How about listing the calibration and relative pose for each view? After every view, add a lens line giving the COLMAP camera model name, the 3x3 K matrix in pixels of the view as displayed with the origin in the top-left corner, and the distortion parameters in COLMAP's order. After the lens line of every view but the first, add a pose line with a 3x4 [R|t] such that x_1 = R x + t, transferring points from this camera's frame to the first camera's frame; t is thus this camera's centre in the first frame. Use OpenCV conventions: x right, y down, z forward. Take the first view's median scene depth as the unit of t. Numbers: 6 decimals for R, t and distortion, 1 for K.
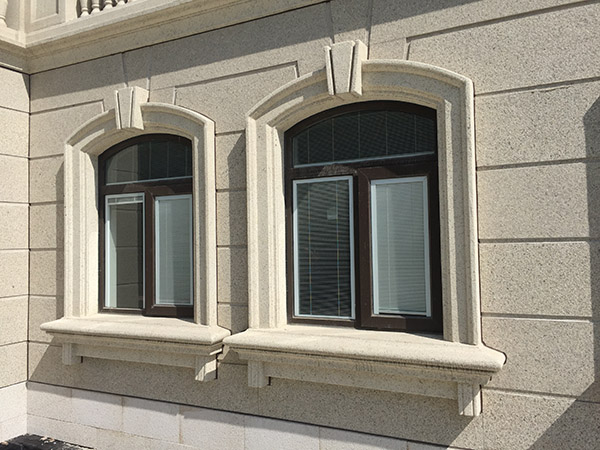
lens RADIAL K [[498.4, 0, 299.5], [0, 498.4, 223.5], [0, 0, 1]] dist [0.044667, -0.059451]
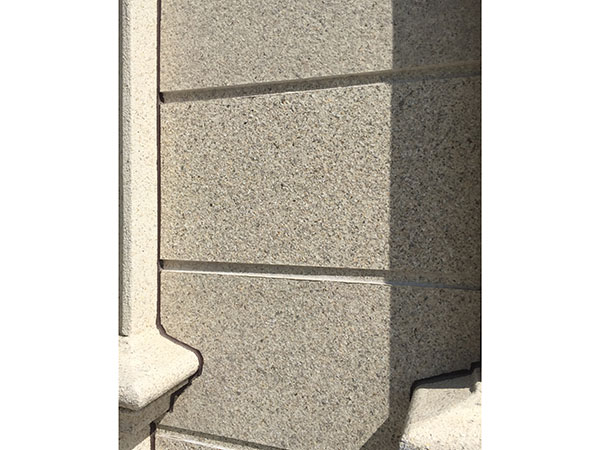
lens RADIAL K [[403.3, 0, 304.5], [0, 403.3, 220.3], [0, 0, 1]] dist [0.052767, -0.036465]
pose [[0.989328, 0.033062, 0.141907, 0.344875], [-0.038309, 0.998674, 0.034401, 0.098967], [-0.140582, -0.039471, 0.989282, 0.496528]]
